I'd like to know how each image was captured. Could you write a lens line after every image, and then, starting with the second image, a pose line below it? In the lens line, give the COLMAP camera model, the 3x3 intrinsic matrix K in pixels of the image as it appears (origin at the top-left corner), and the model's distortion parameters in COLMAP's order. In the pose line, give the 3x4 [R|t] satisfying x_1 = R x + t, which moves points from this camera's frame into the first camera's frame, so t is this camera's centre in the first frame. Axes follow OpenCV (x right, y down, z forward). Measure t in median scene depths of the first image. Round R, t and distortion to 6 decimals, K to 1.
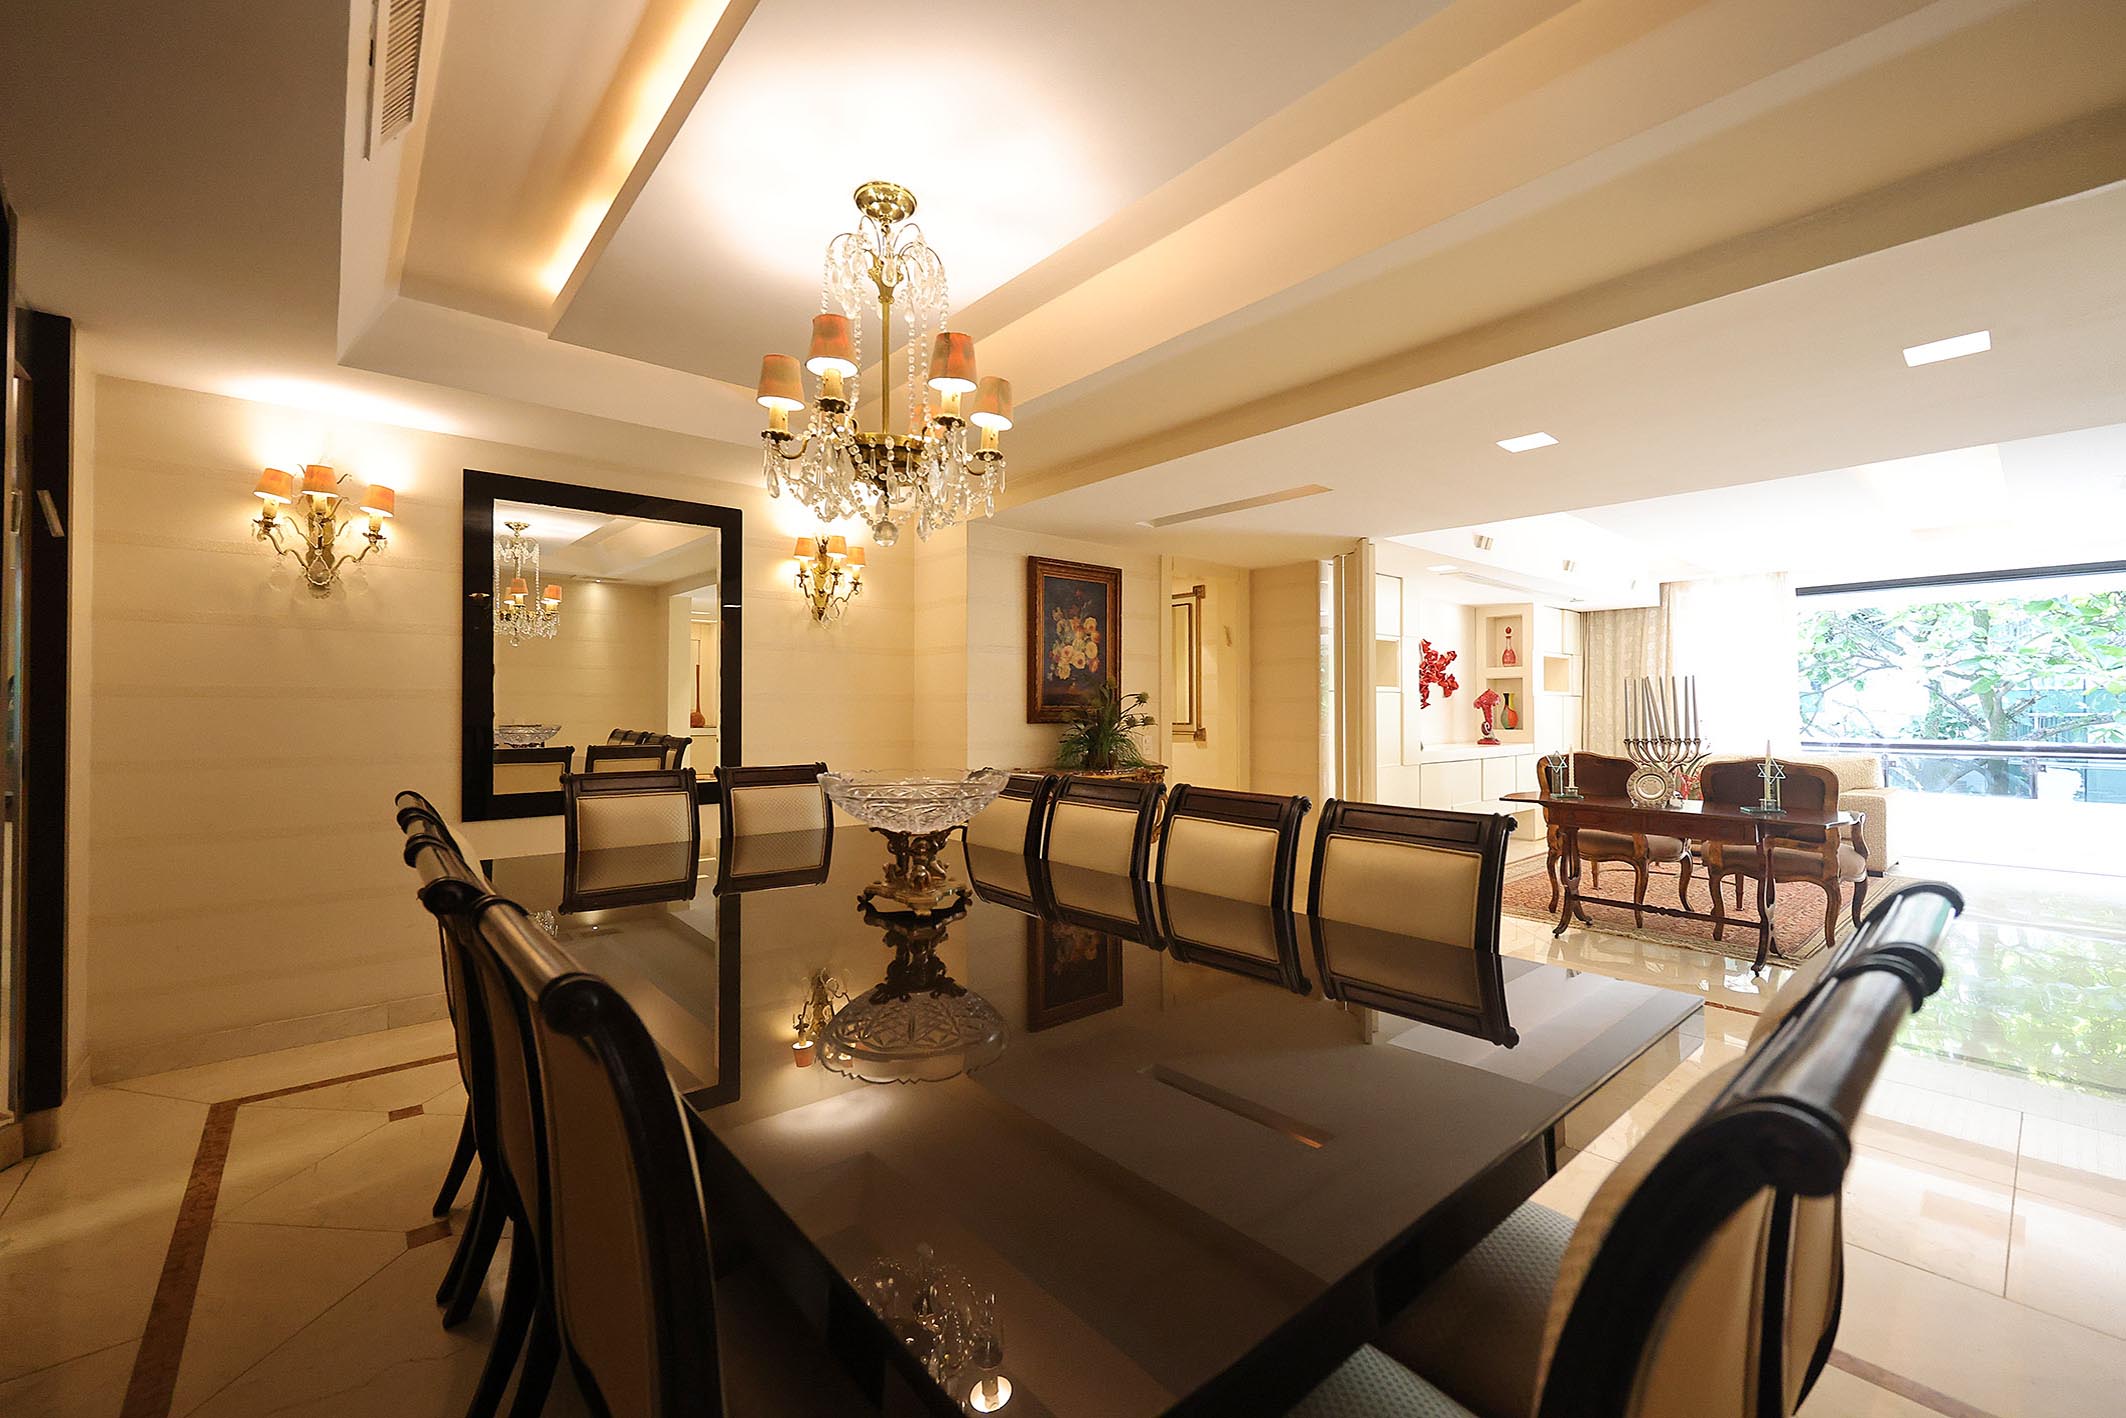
lens RADIAL K [[857.9, 0, 1056.0], [0, 857.9, 704.3], [0, 0, 1]] dist [0.001469, 0.000091]
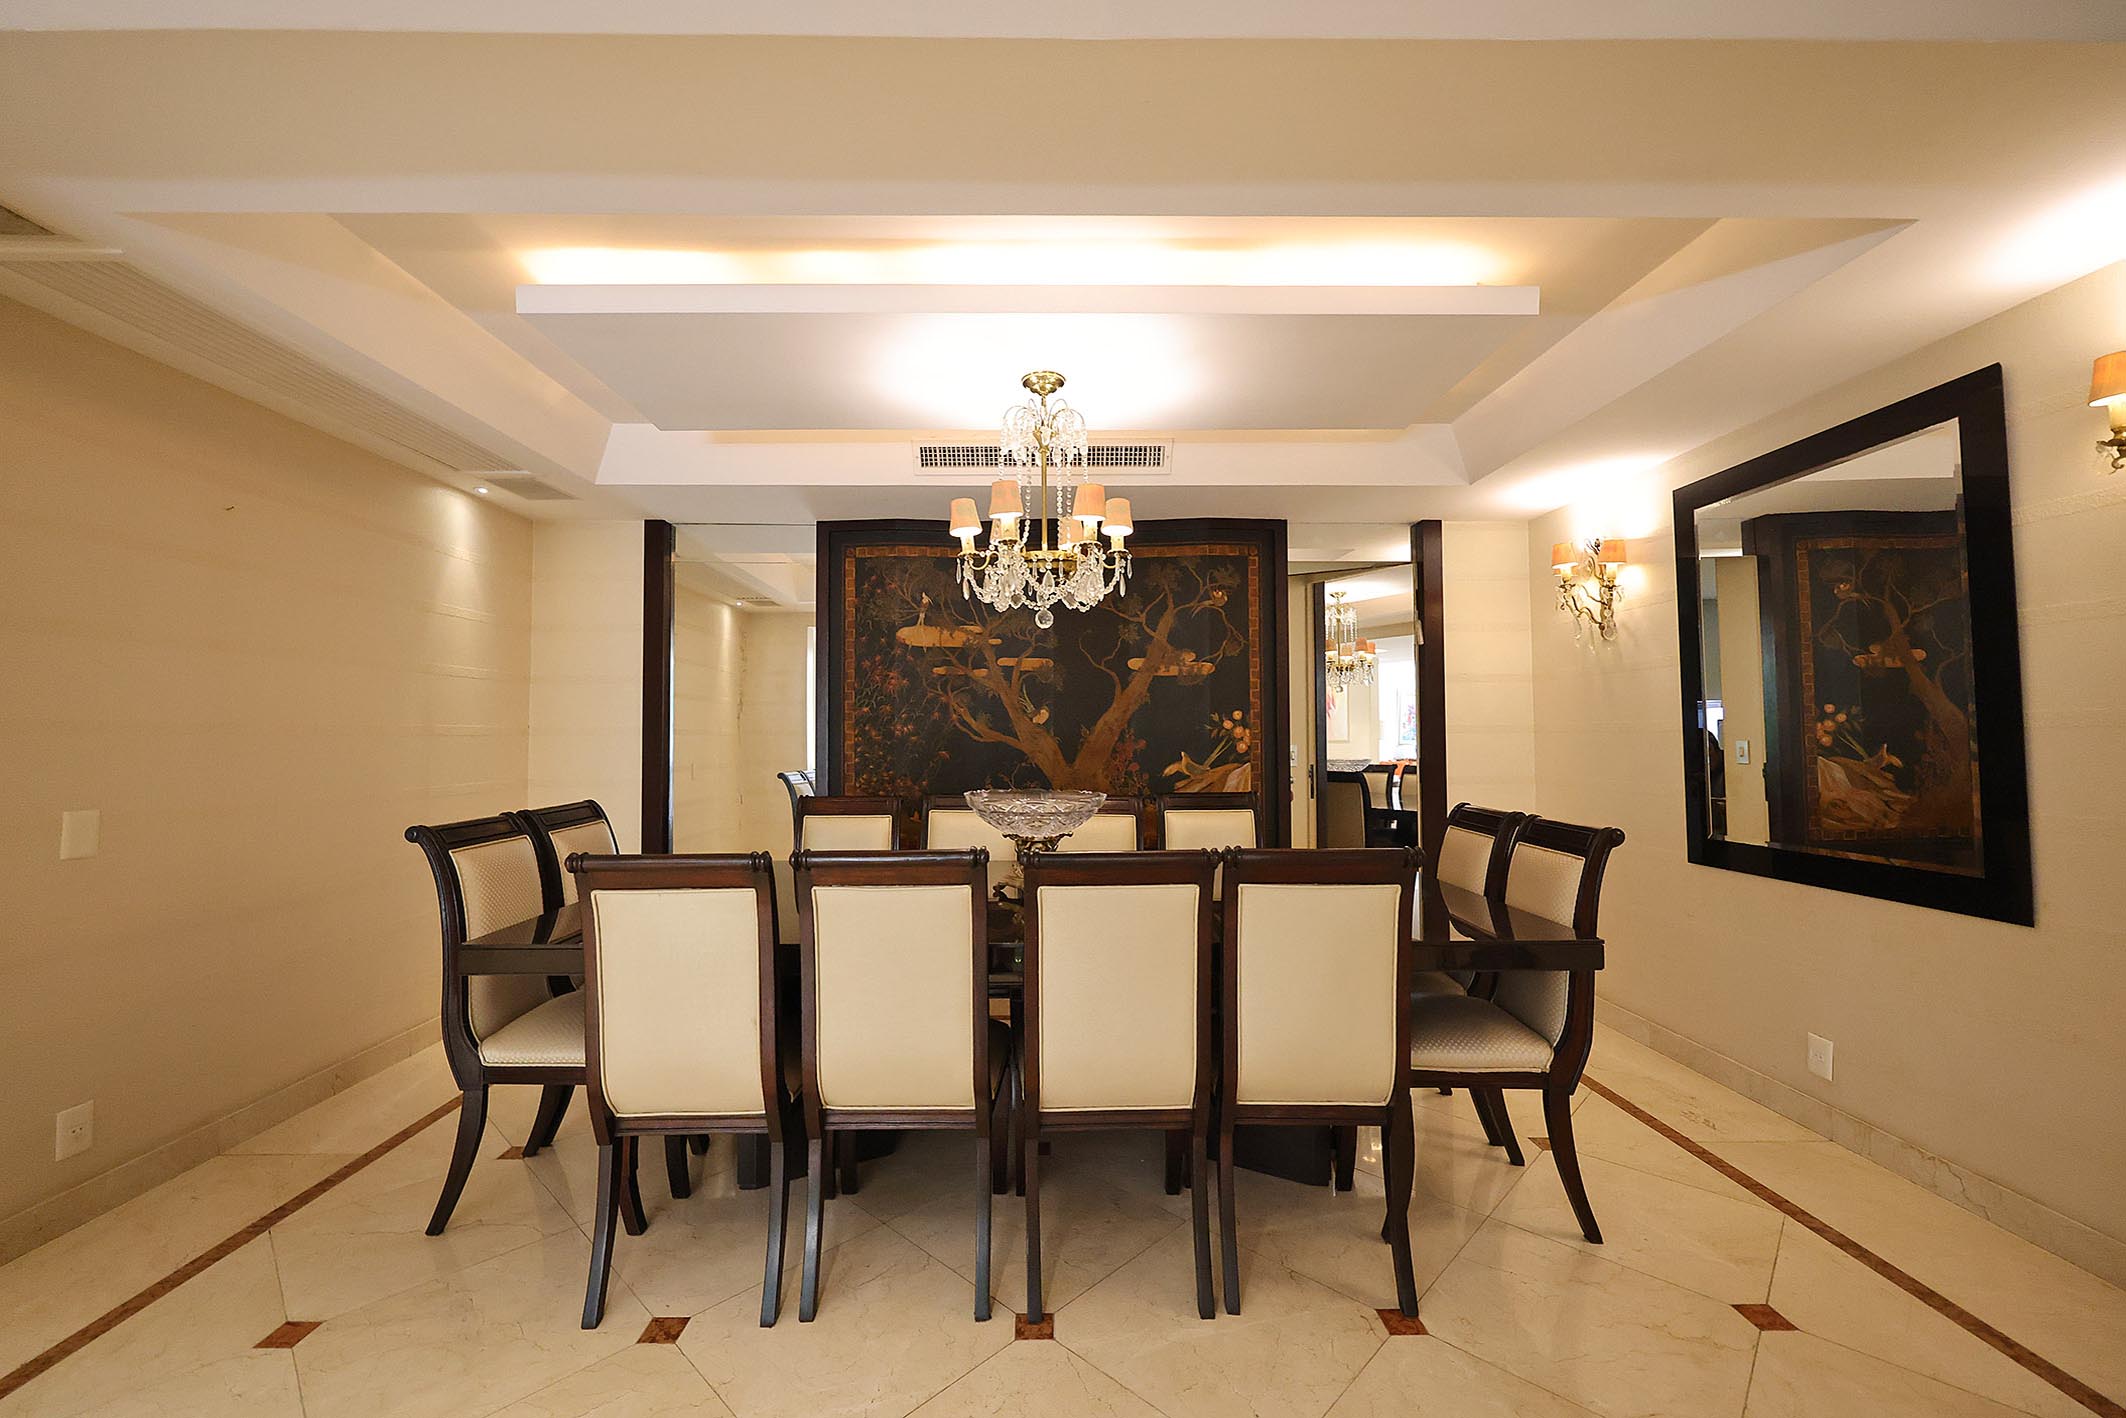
lens RADIAL K [[857.9, 0, 1053.0], [0, 857.9, 707.0], [0, 0, 1]] dist [0.001469, 0.000091]
pose [[-0.644357, -0.024600, -0.764329, 0.333962], [0.008964, 0.999171, -0.039714, -0.000545], [0.764672, -0.032441, -0.643603, 0.740440]]
